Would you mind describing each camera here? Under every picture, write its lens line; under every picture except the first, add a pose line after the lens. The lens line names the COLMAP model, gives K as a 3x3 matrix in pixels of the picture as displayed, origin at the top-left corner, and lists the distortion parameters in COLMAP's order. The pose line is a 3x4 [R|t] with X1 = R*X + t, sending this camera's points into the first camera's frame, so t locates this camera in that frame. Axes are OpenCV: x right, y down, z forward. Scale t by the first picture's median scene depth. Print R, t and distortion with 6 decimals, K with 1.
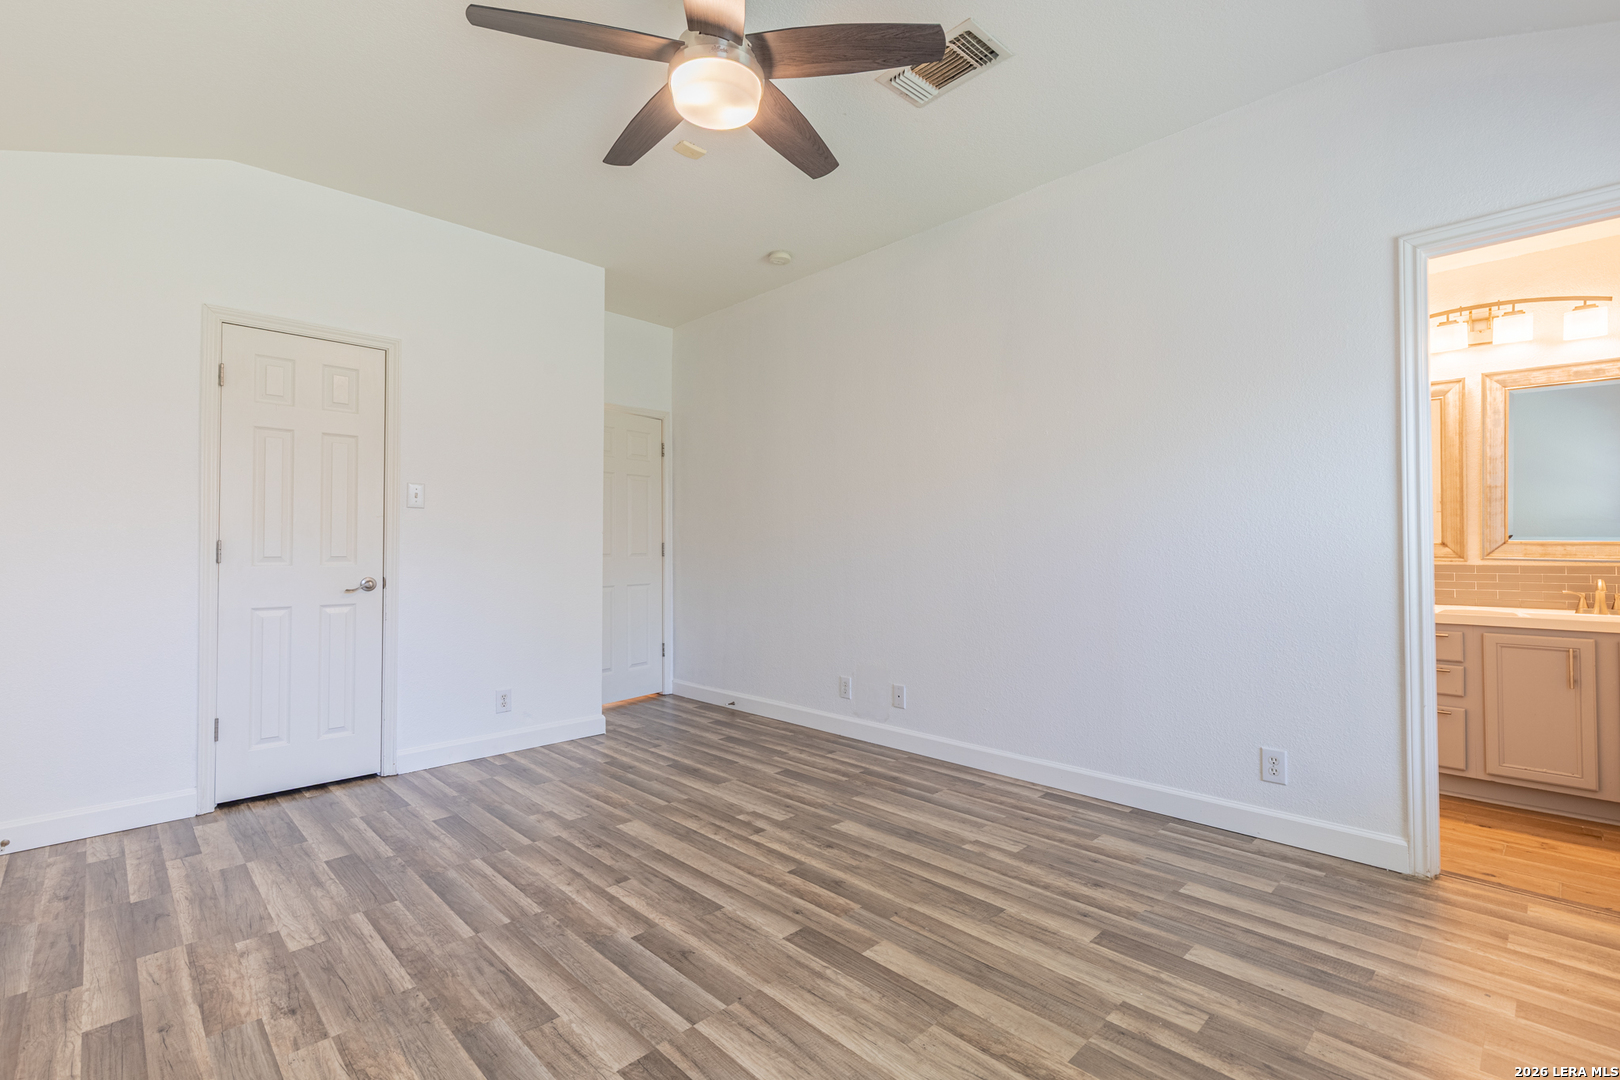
lens RADIAL K [[733.7, 0, 800.7], [0, 733.7, 543.5], [0, 0, 1]] dist [0.008919, -0.001557]
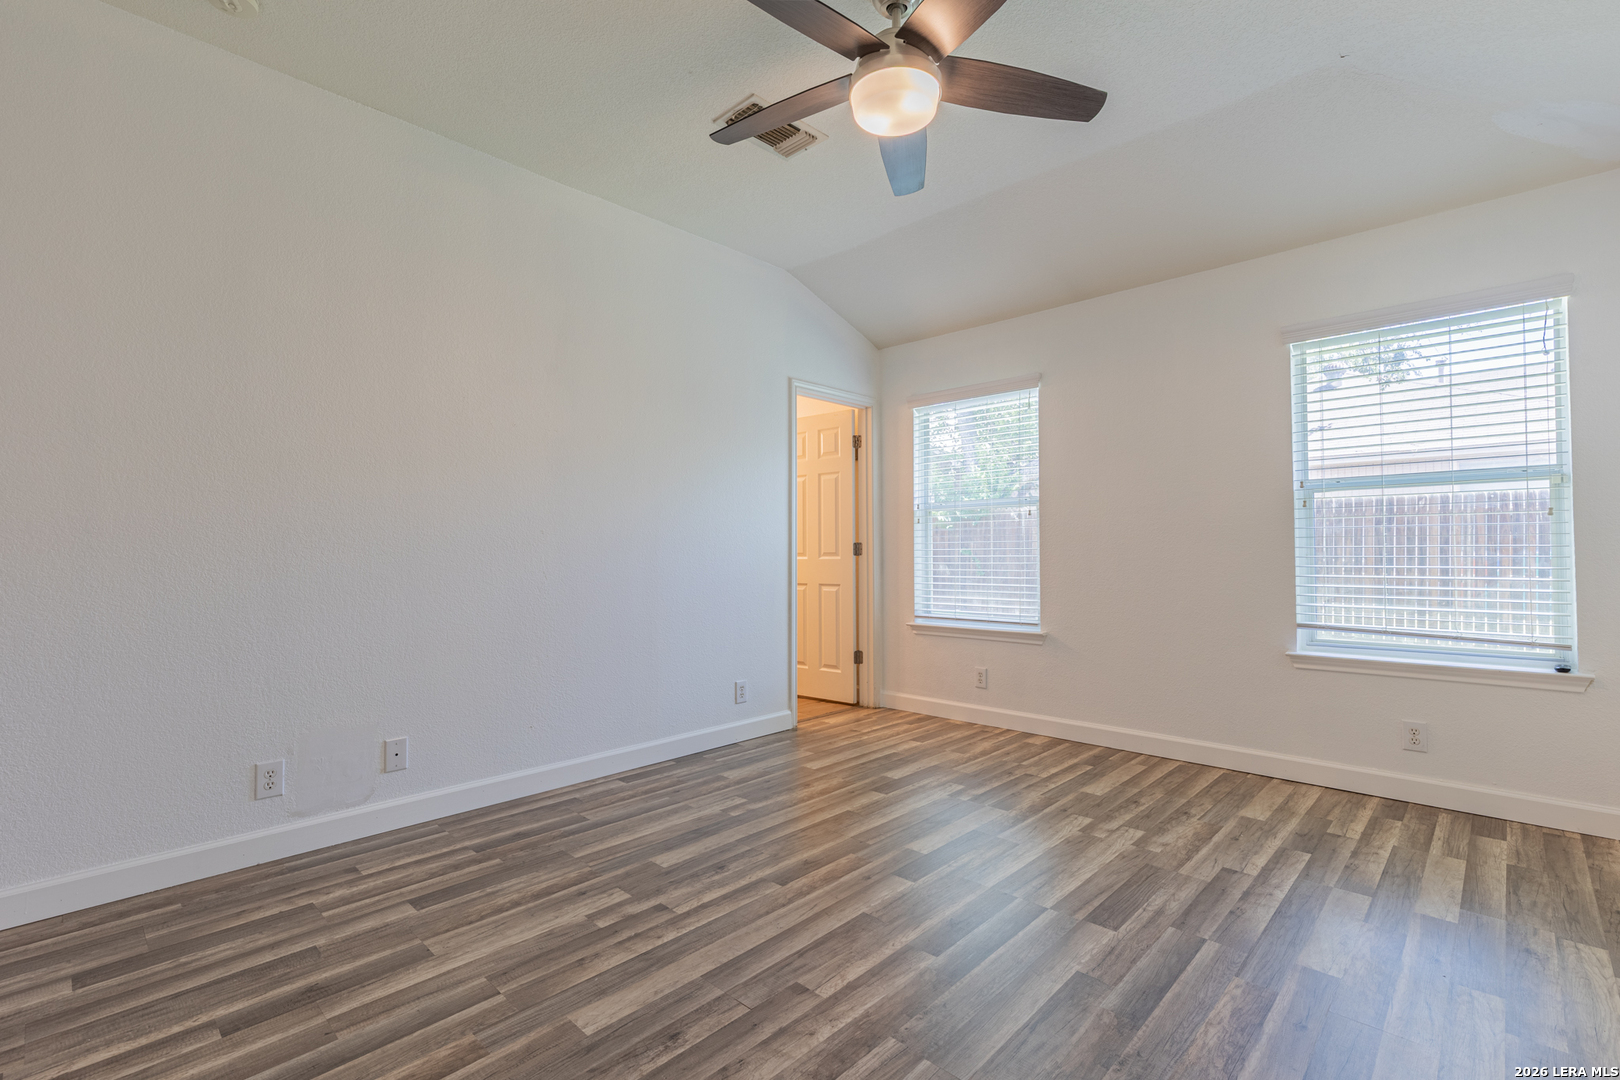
lens RADIAL K [[733.7, 0, 803.8], [0, 733.7, 542.4], [0, 0, 1]] dist [0.008919, -0.001557]
pose [[-0.038434, 0.012987, 0.999177, -0.961927], [-0.005940, 0.999895, -0.013224, 0.005732], [-0.999243, -0.006443, -0.038353, 0.979272]]
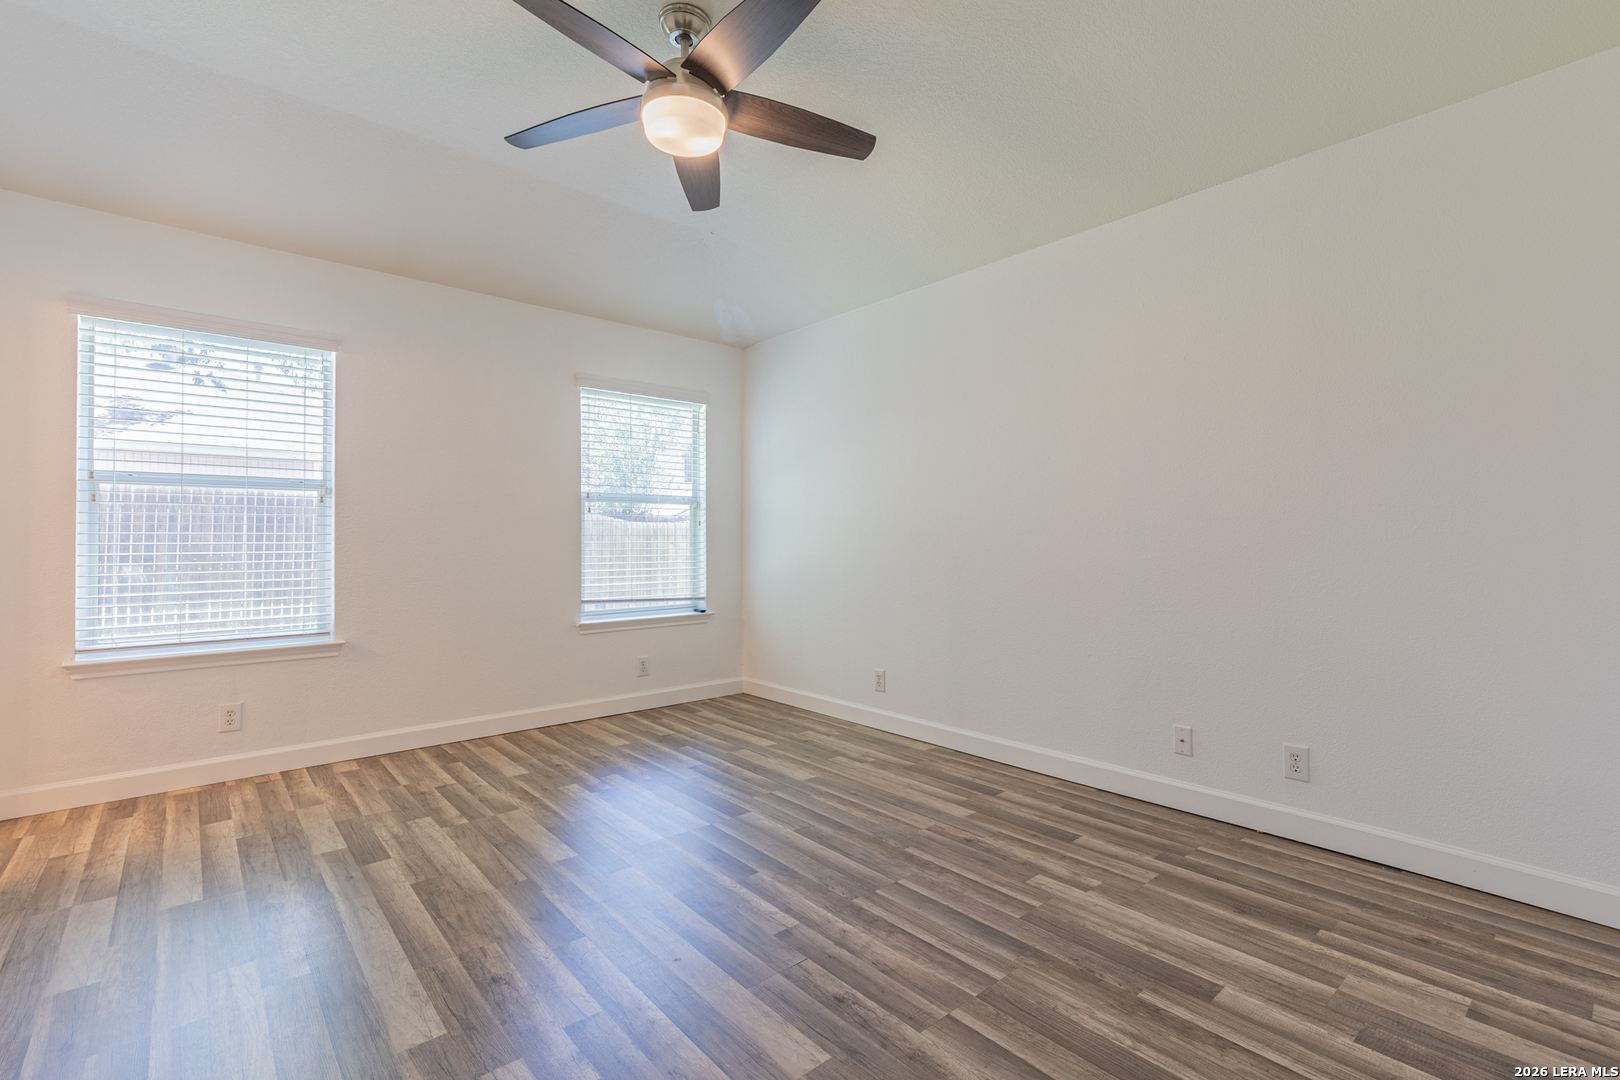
lens RADIAL K [[733.7, 0, 827.3], [0, 733.7, 542.1], [0, 0, 1]] dist [0.008919, -0.001557]
pose [[-0.999517, 0.007257, 0.030205, -0.306340], [0.006768, 0.999845, -0.016261, 0.022702], [-0.030318, -0.016049, -0.999411, 1.760155]]
